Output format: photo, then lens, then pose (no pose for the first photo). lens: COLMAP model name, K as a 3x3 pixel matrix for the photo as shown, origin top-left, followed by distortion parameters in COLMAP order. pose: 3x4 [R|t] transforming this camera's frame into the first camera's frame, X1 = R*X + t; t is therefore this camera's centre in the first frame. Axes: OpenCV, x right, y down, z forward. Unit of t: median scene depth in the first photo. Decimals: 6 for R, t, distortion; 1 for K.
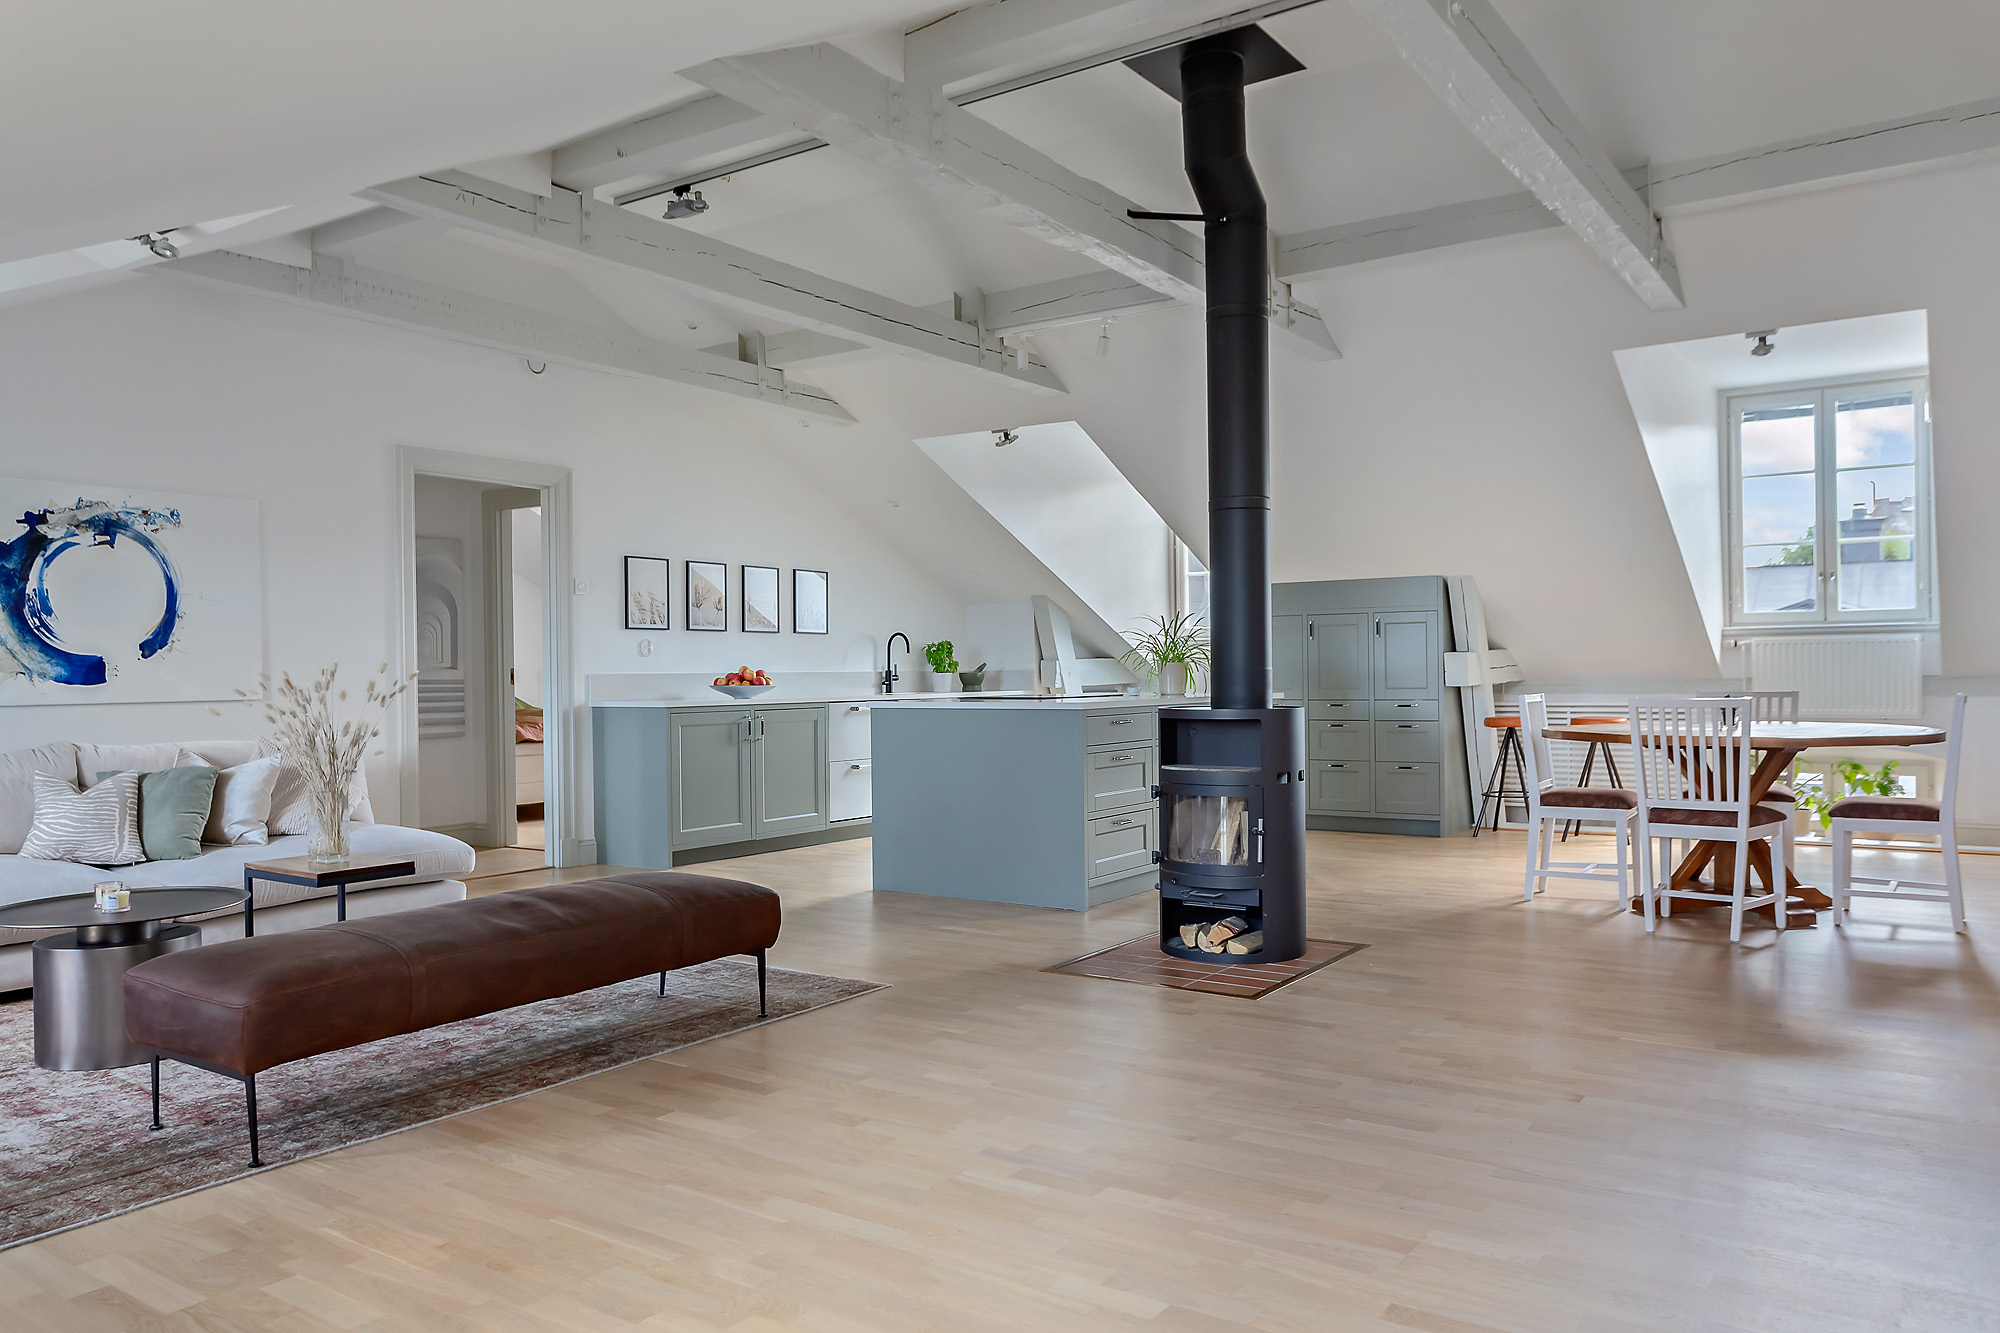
lens RADIAL K [[1398.4, 0, 984.1], [0, 1398.4, 666.1], [0, 0, 1]] dist [-0.009661, 0.003605]
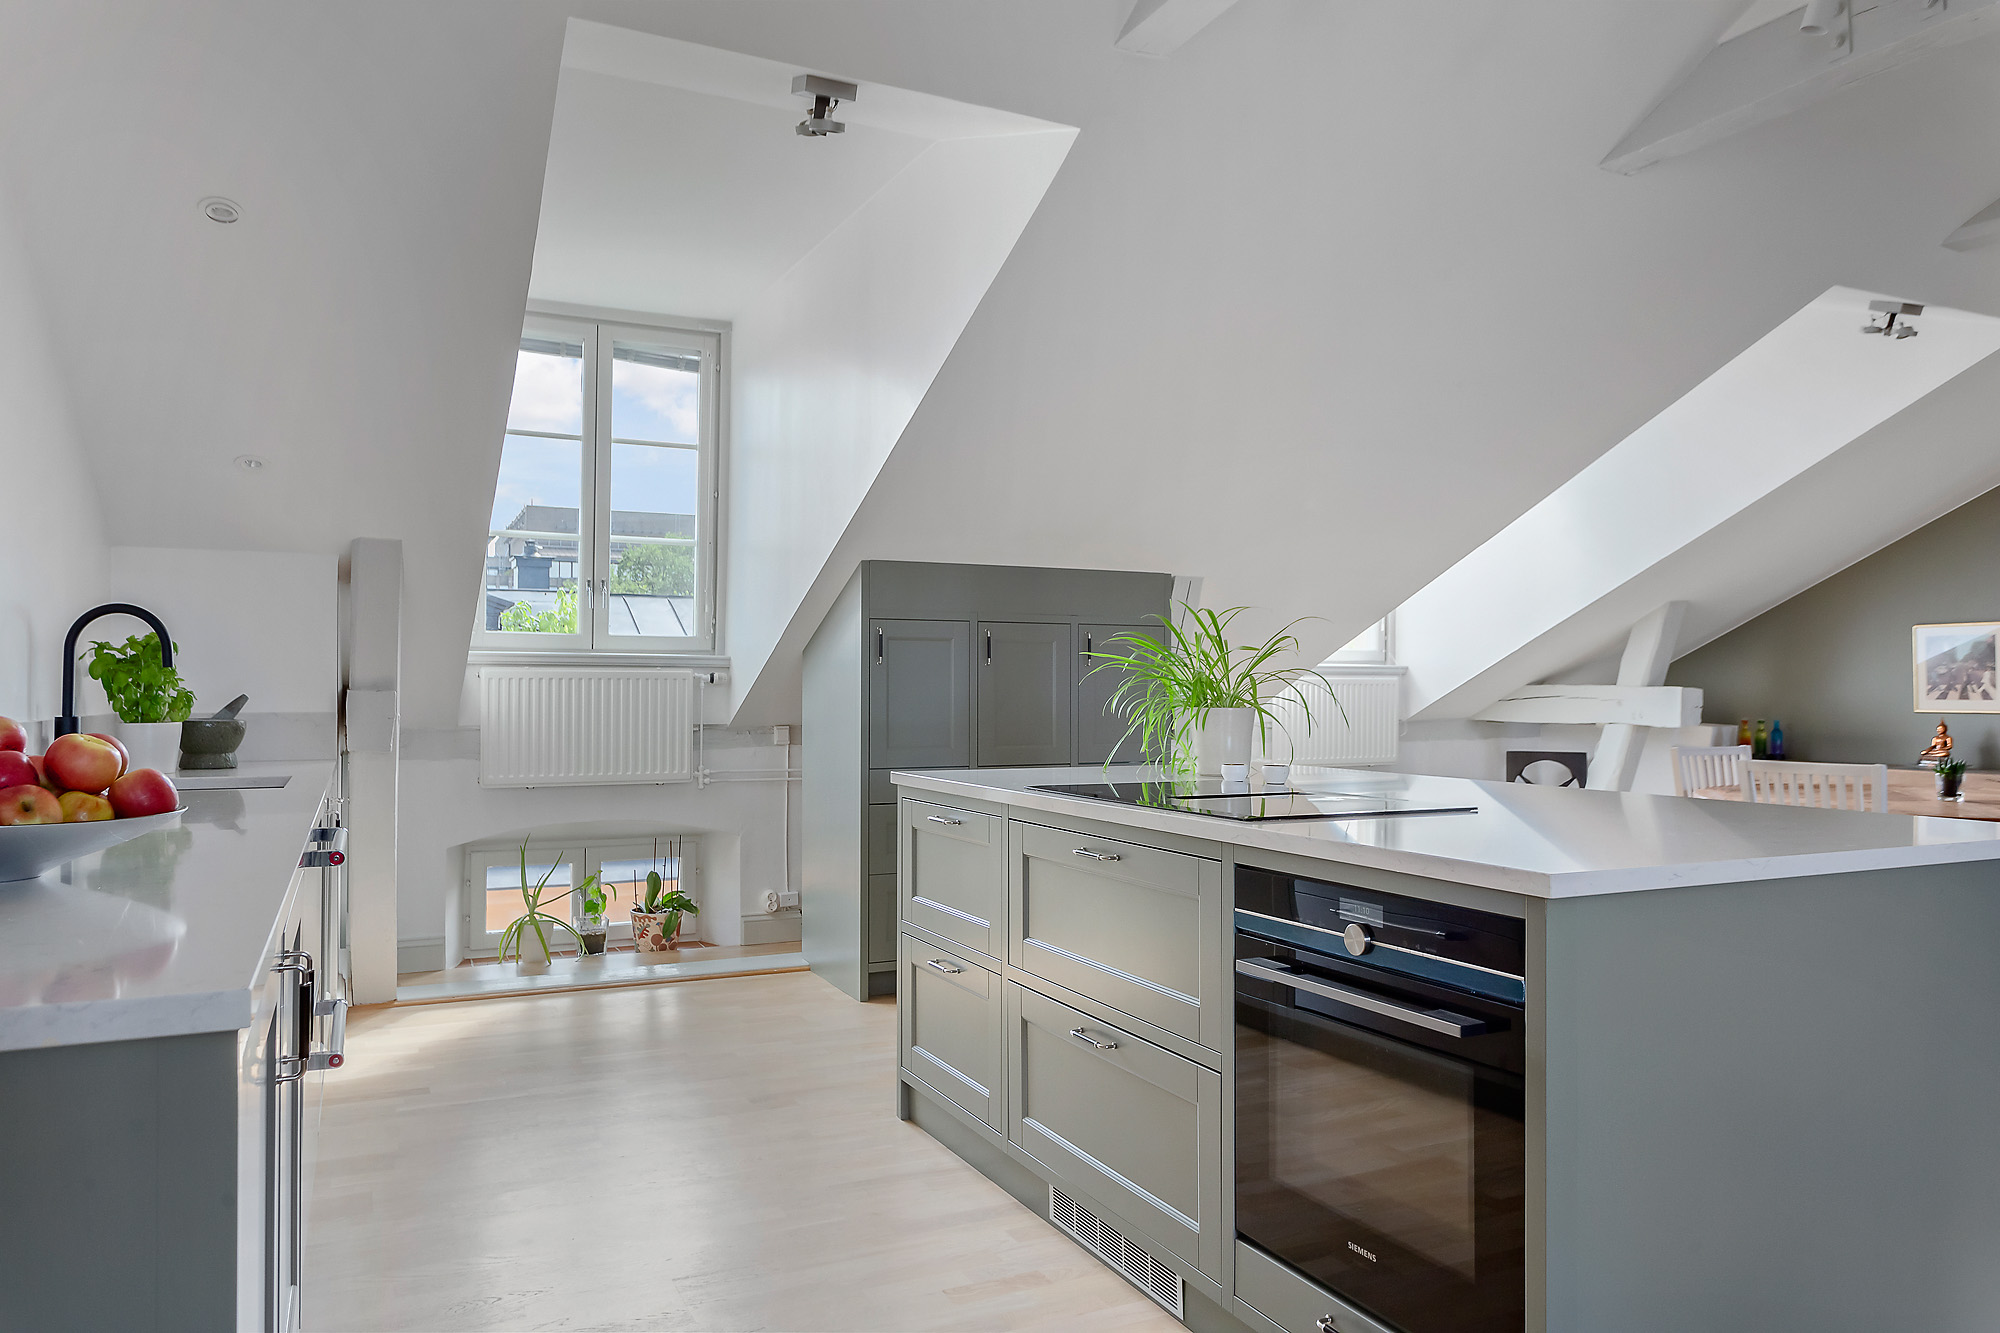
lens RADIAL K [[1356.9, 0, 1011.4], [0, 1356.9, 678.6], [0, 0, 1]] dist [-0.004626, -0.003387]
pose [[0.485467, 0.020028, 0.874026, -0.276619], [-0.010122, 0.999799, -0.017288, -0.003035], [-0.874196, -0.000454, 0.485572, 0.756015]]
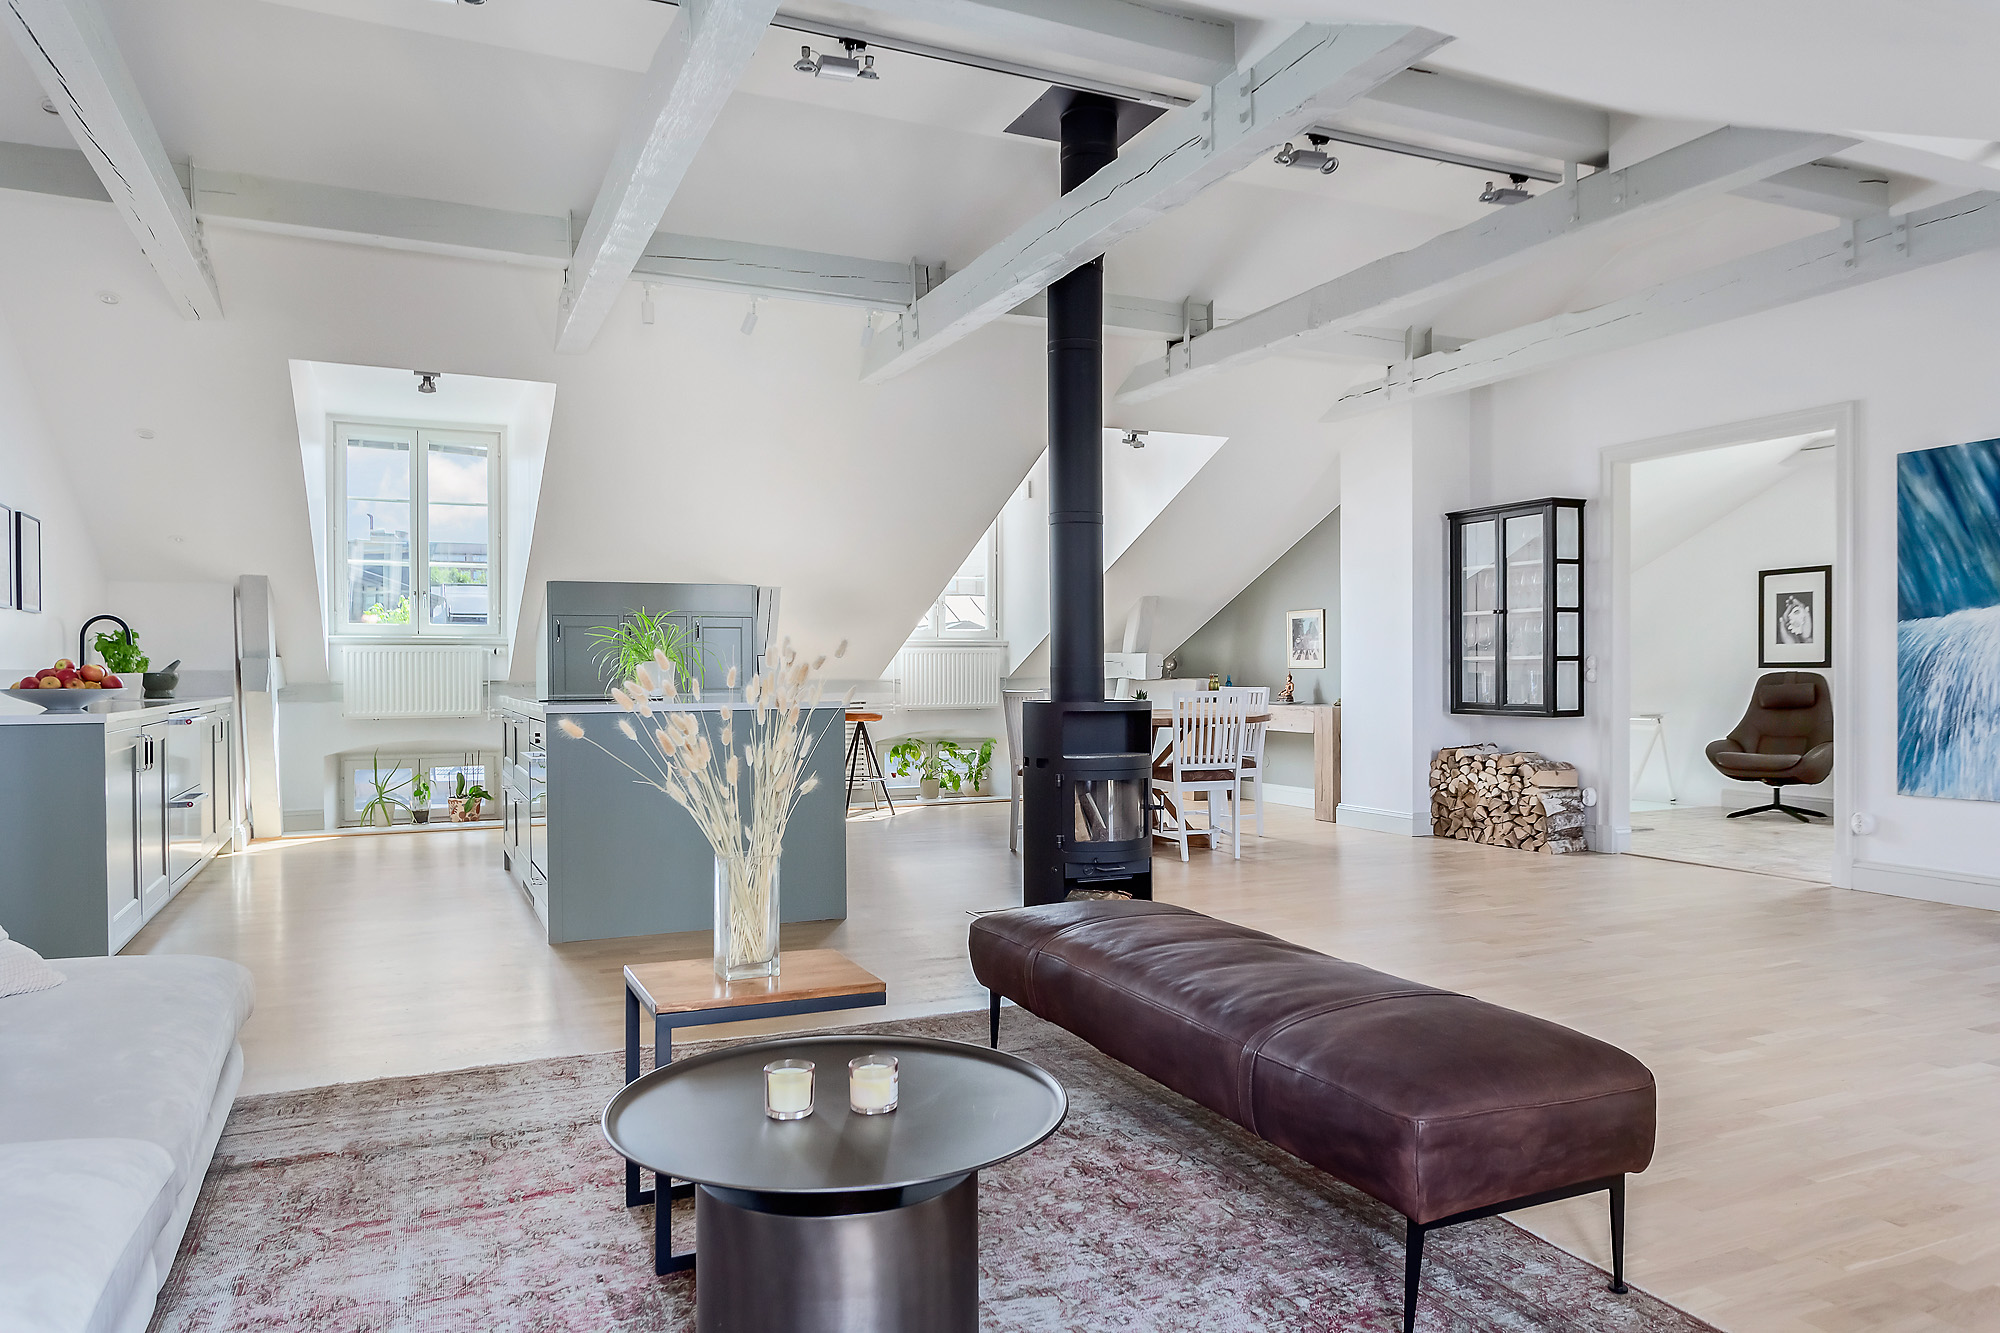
lens RADIAL K [[1308.3, 0, 987.0], [0, 1308.3, 682.3], [0, 0, 1]] dist [0.015184, -0.003960]
pose [[0.507797, -0.001459, 0.861475, -0.467033], [-0.004200, 0.999982, 0.004169, 0.005842], [-0.861466, -0.005735, 0.507782, 0.326053]]
